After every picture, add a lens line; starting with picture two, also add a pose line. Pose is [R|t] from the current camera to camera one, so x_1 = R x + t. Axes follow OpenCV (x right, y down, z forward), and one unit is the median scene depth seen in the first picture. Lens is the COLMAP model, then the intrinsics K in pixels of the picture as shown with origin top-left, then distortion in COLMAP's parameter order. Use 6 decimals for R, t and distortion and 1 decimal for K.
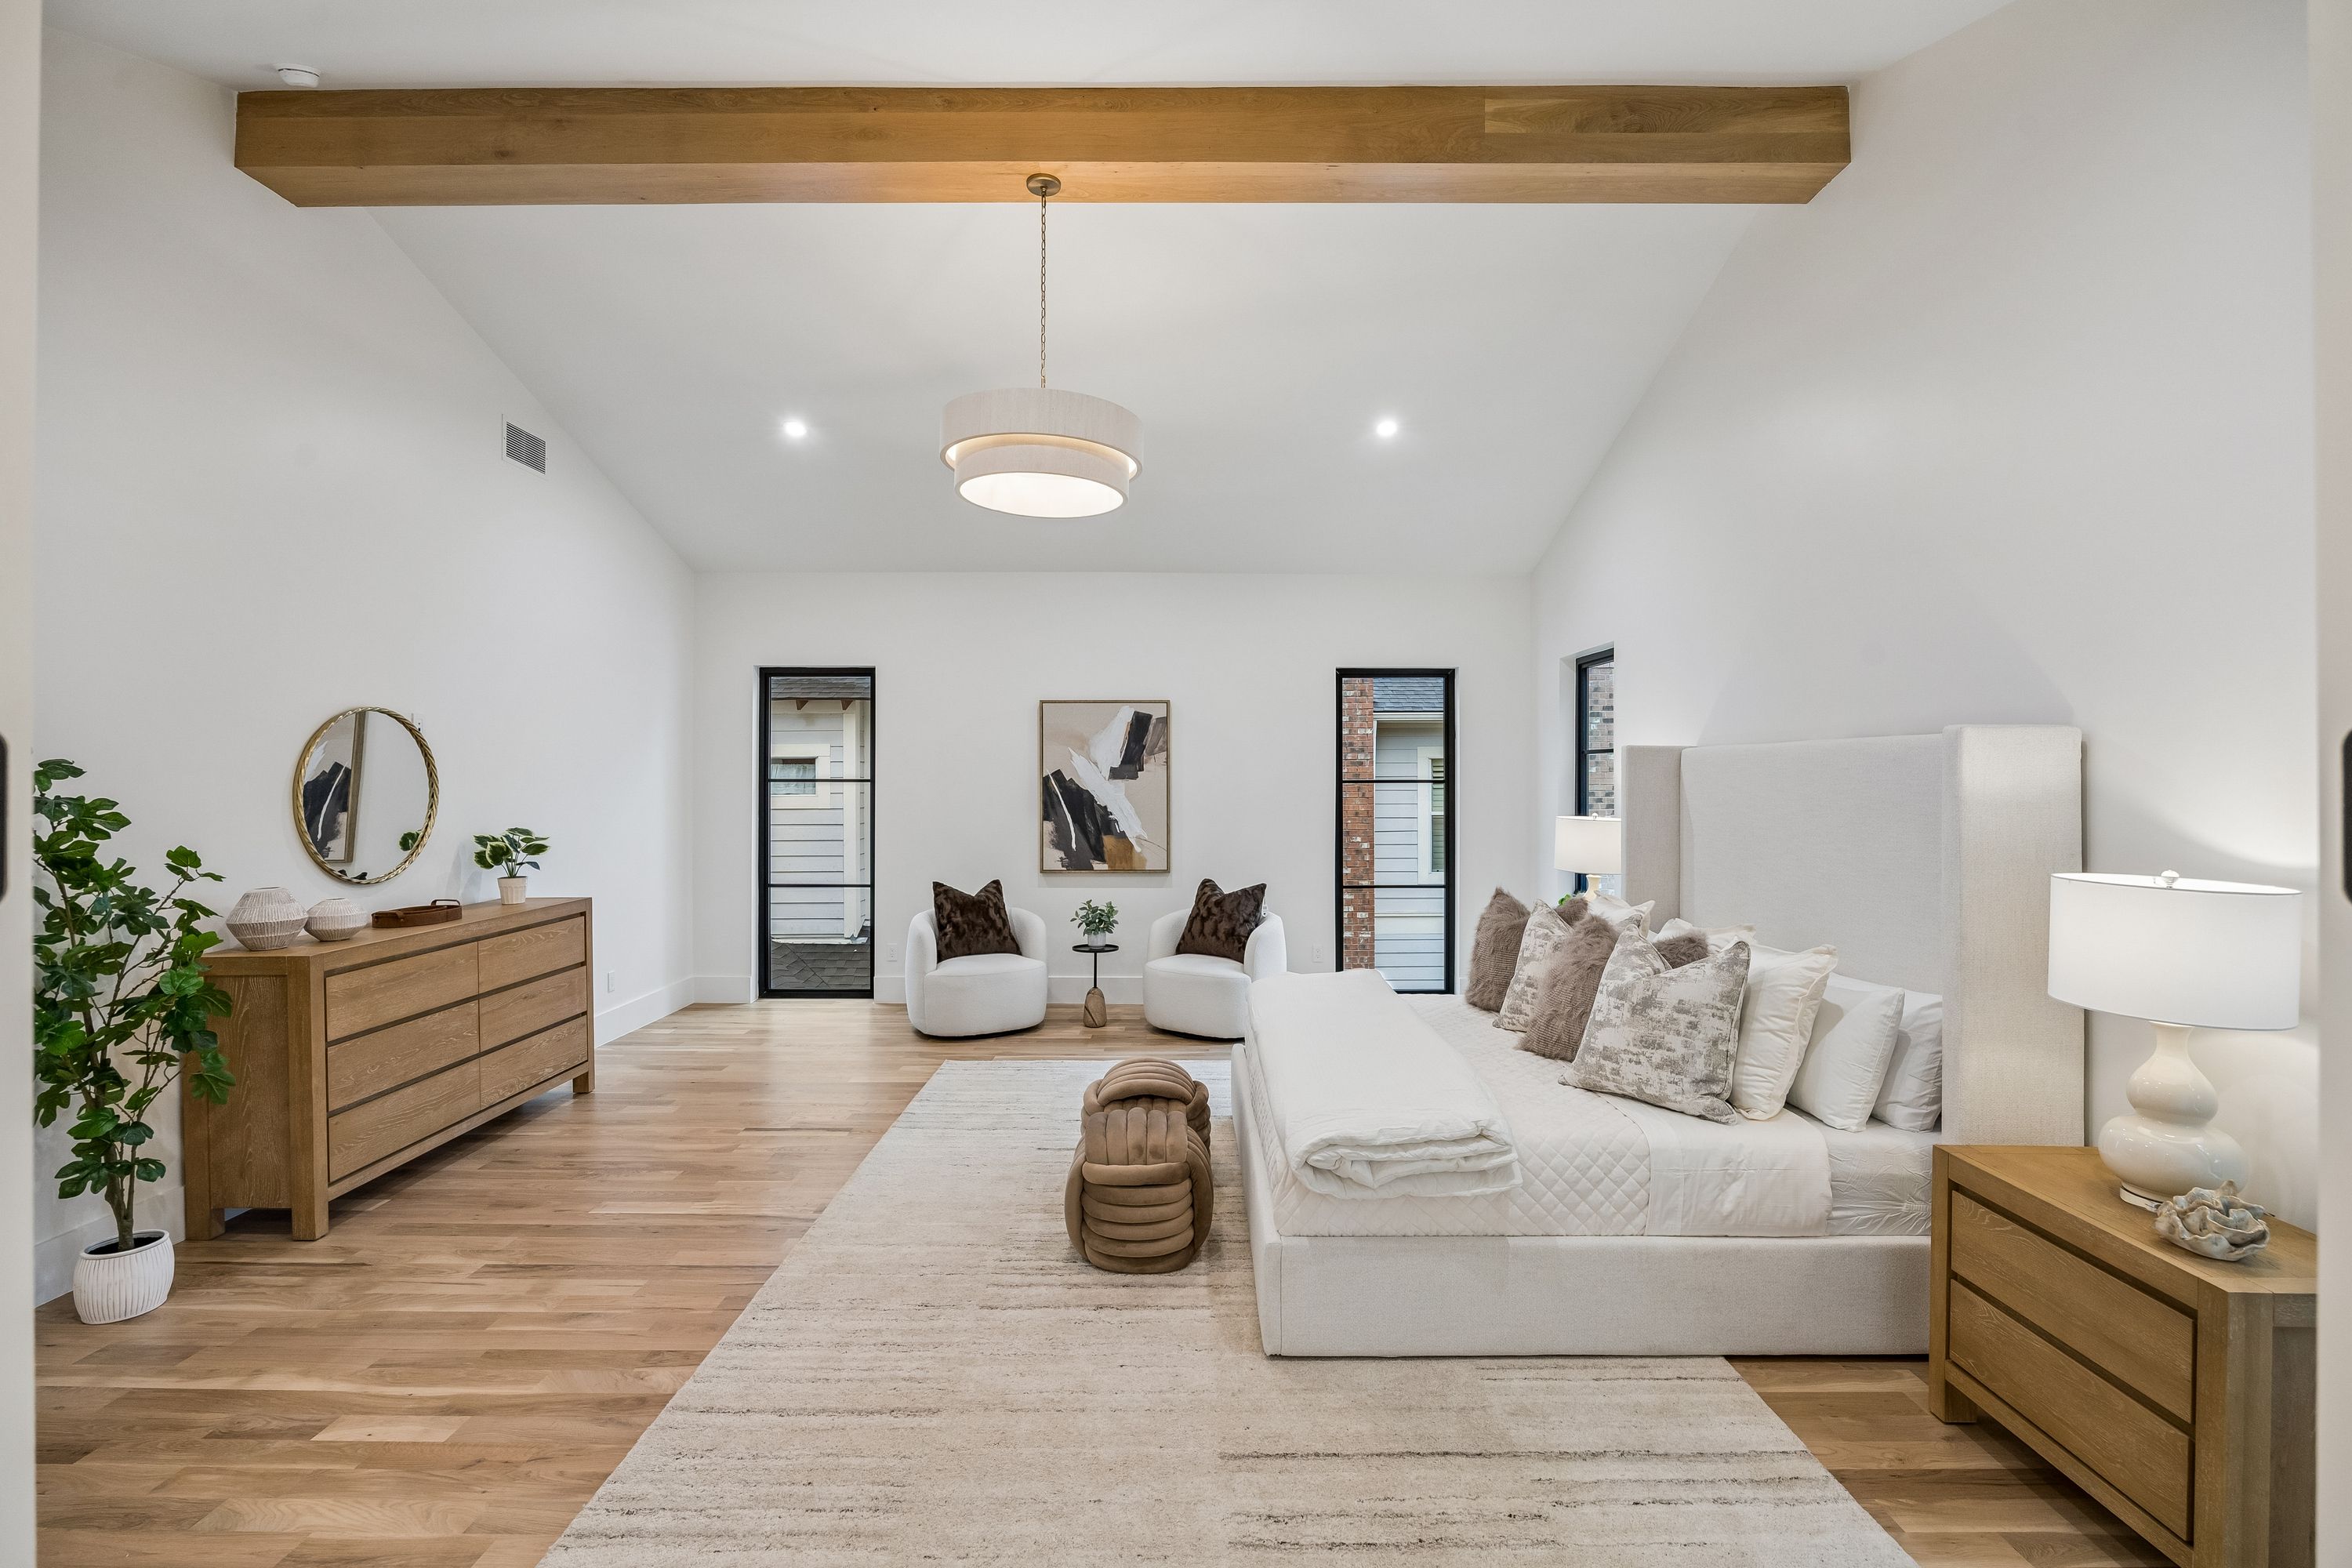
lens RADIAL K [[1031.1, 0, 1181.2], [0, 1031.1, 775.1], [0, 0, 1]] dist [-0.014120, 0.000811]
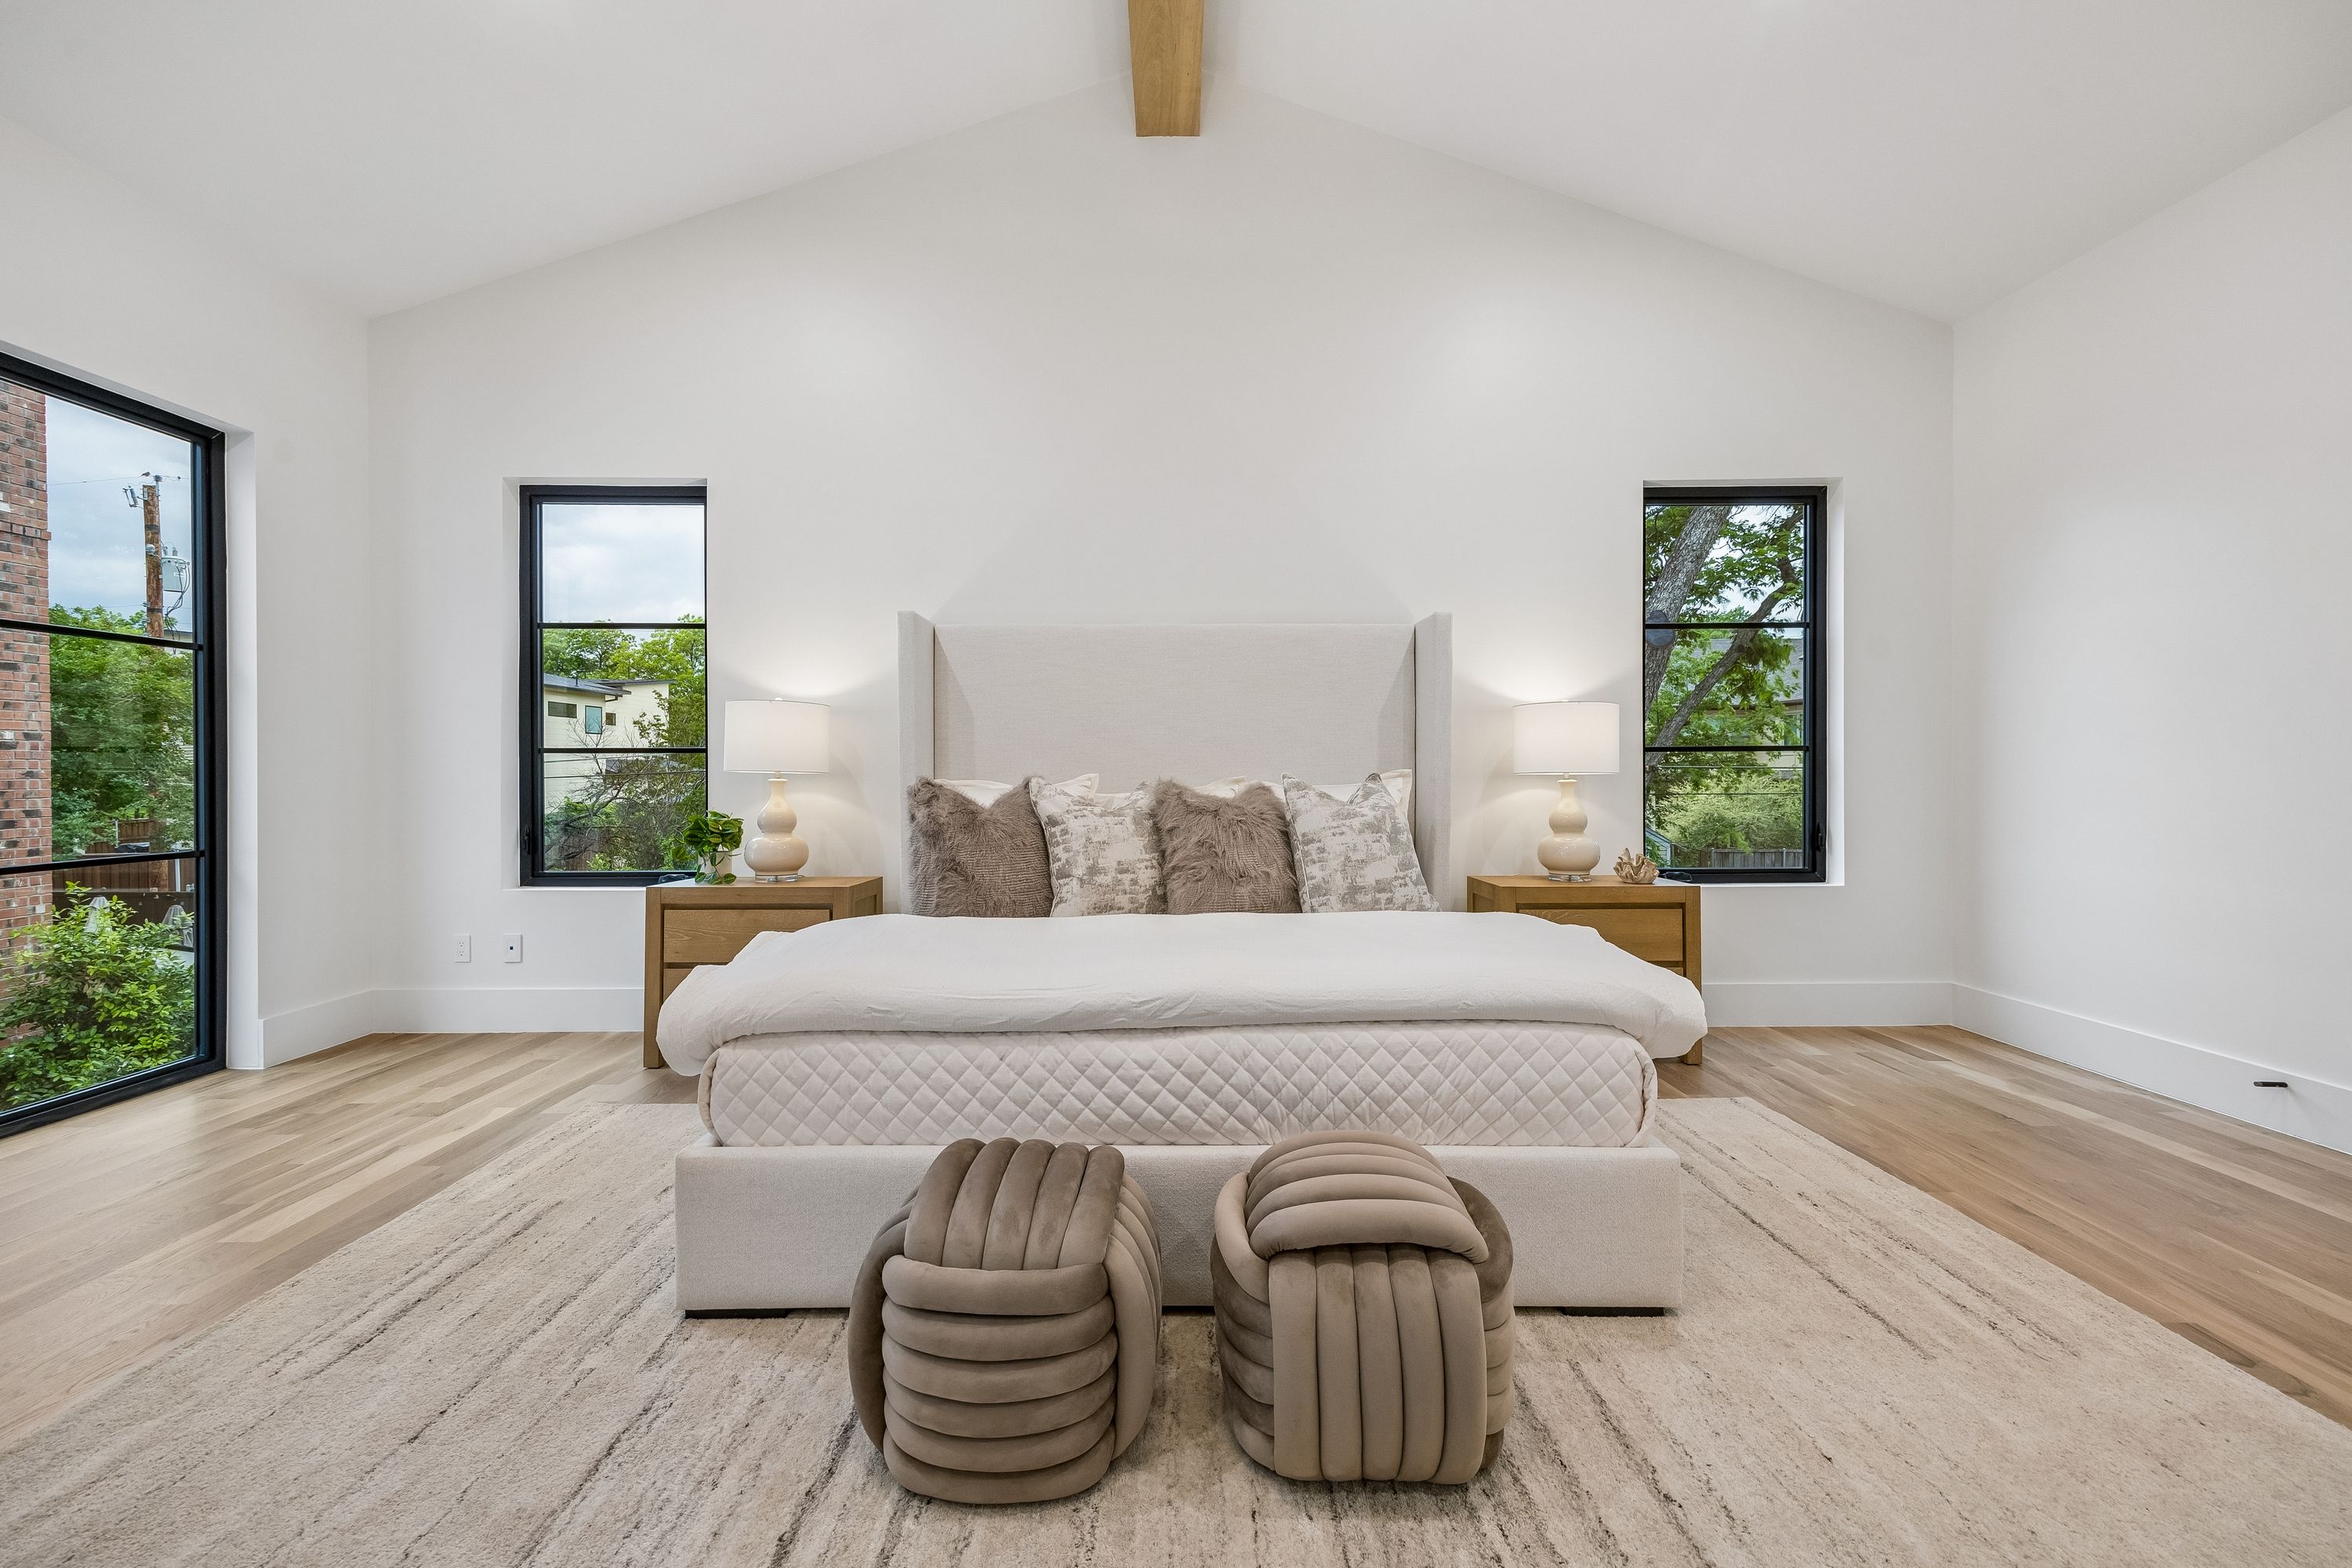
lens RADIAL K [[958.5, 0, 1180.4], [0, 958.5, 770.4], [0, 0, 1]] dist [0.013780, 0.000089]
pose [[-0.021387, -0.004501, 0.999761, -0.256876], [0.001100, 0.999989, 0.004526, 0.071589], [-0.999771, 0.001197, -0.021382, 0.581752]]
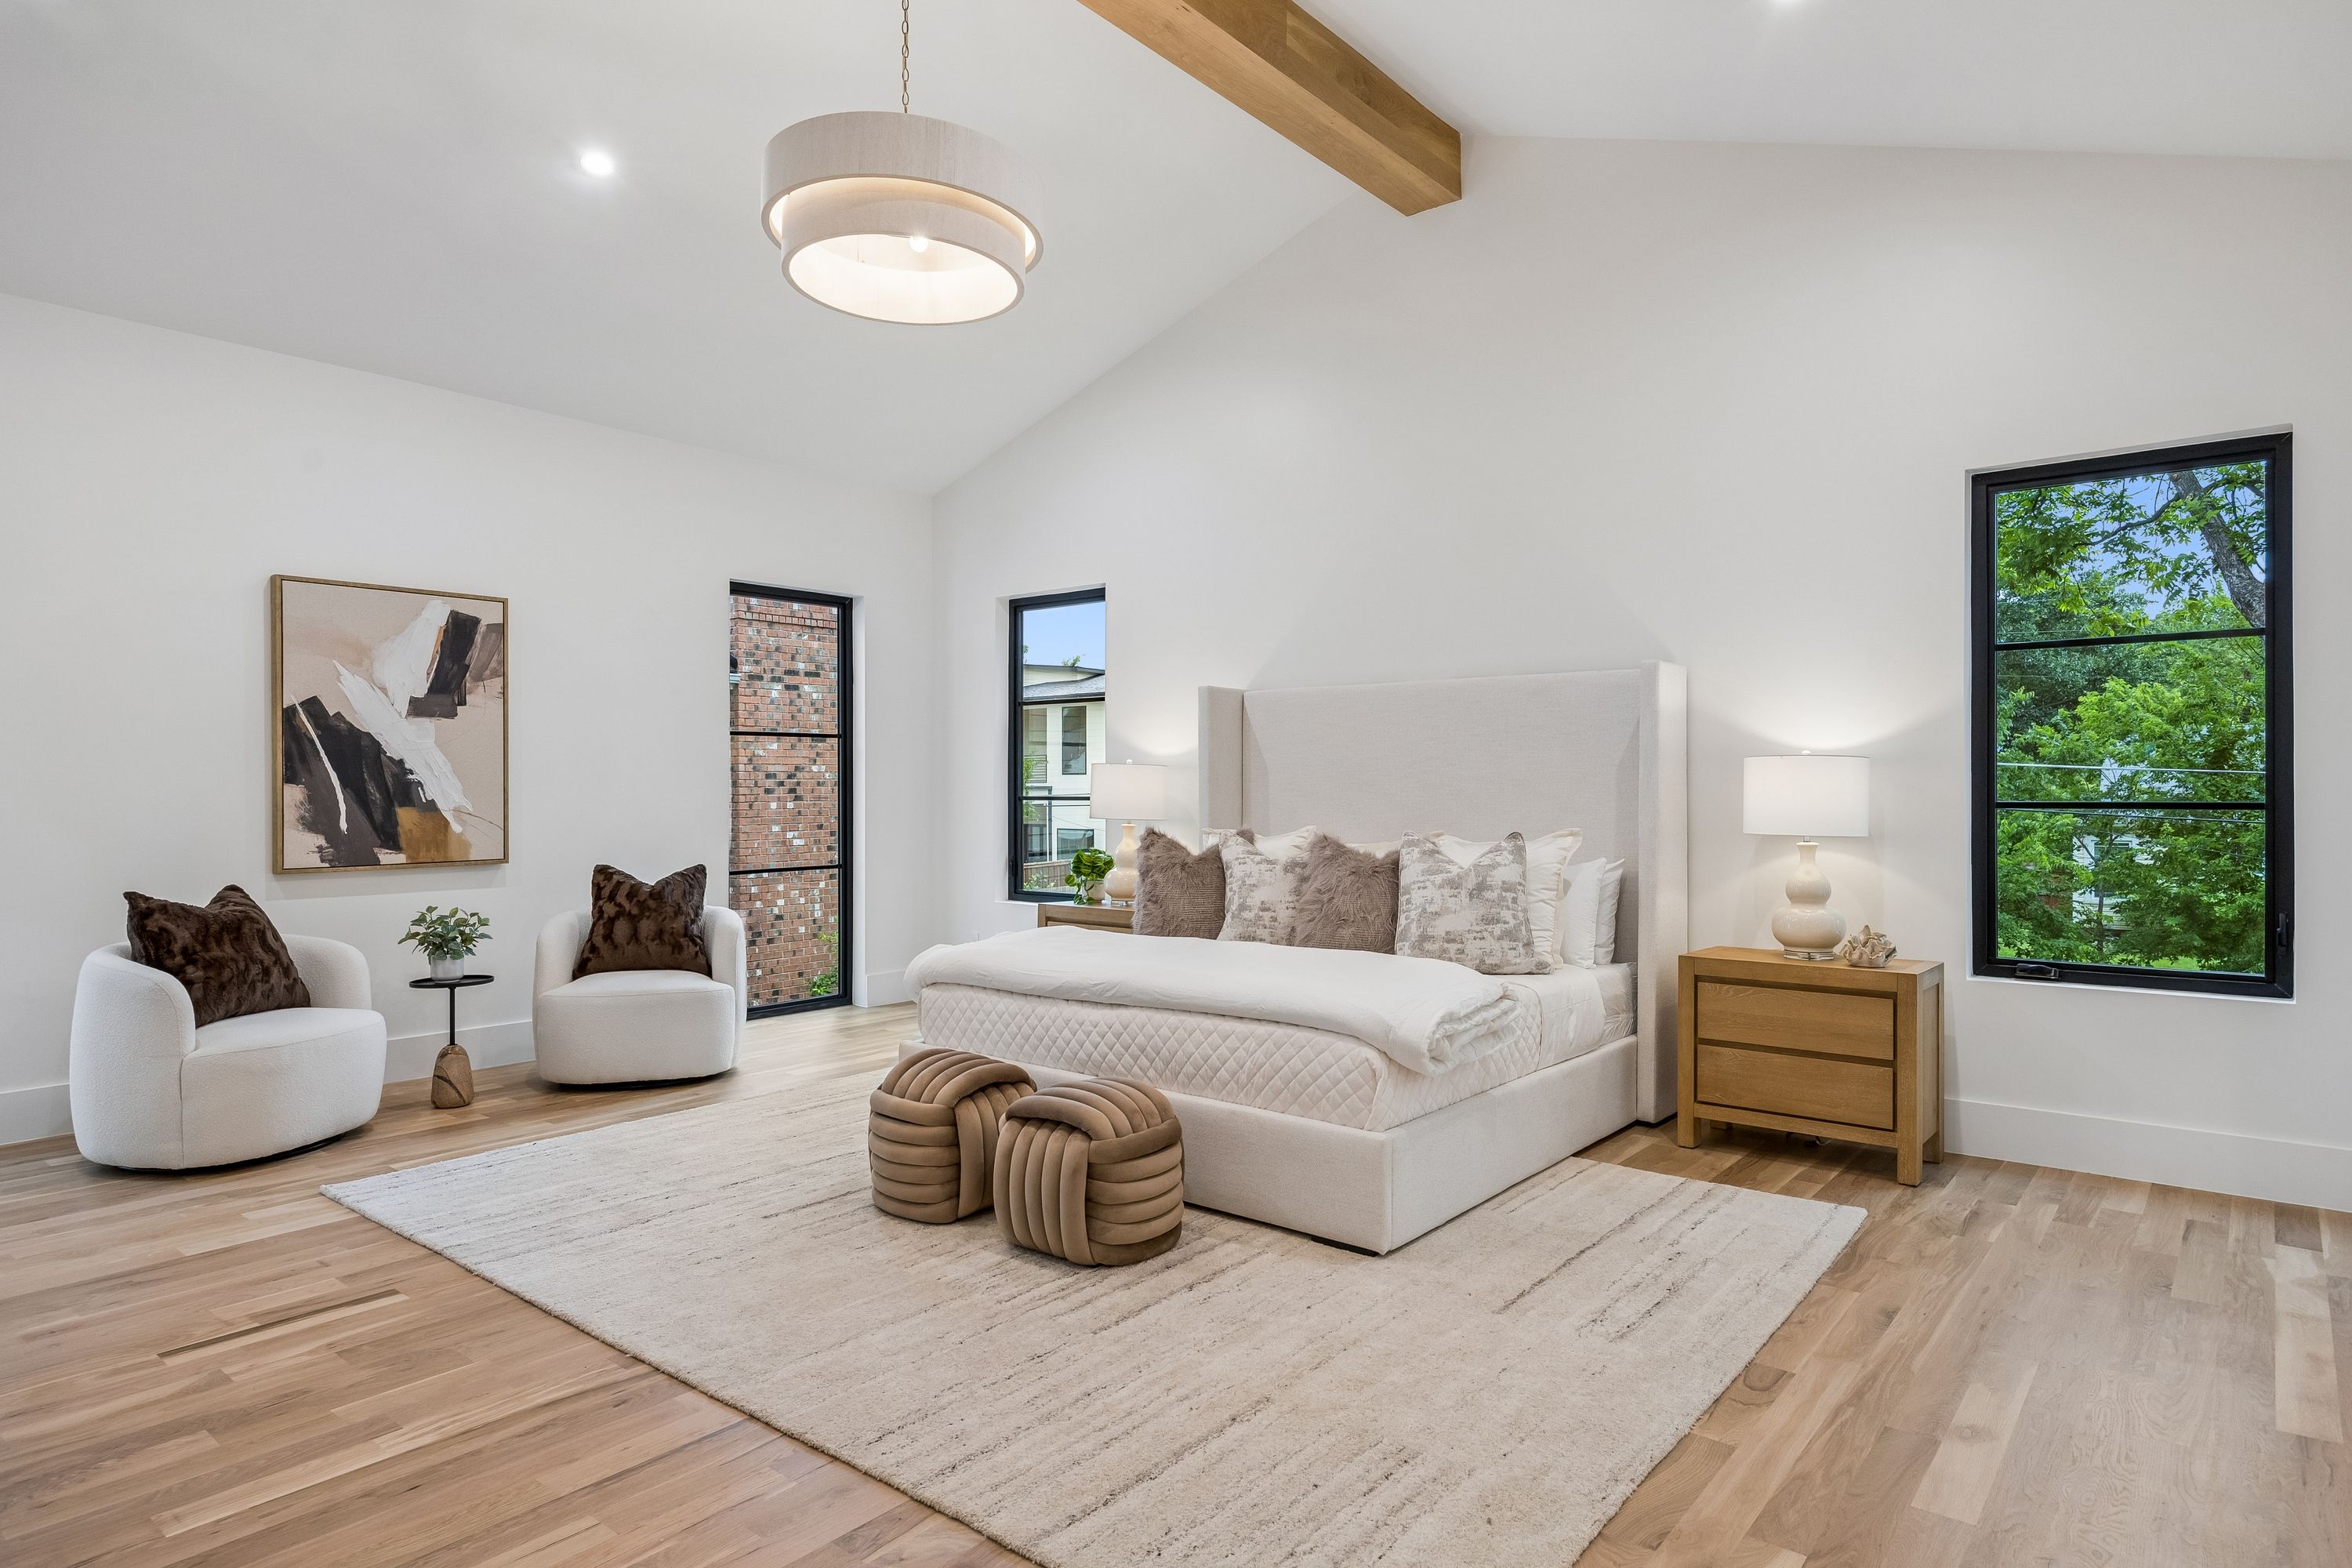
lens RADIAL K [[1335.0, 0, 1176.2], [0, 1335.0, 796.5], [0, 0, 1]] dist [0.004127, 0.001539]
pose [[0.629498, -0.008452, 0.776956, -0.433586], [0.001580, 0.999953, 0.009598, 0.048559], [-0.777000, -0.004814, 0.629482, 0.148290]]
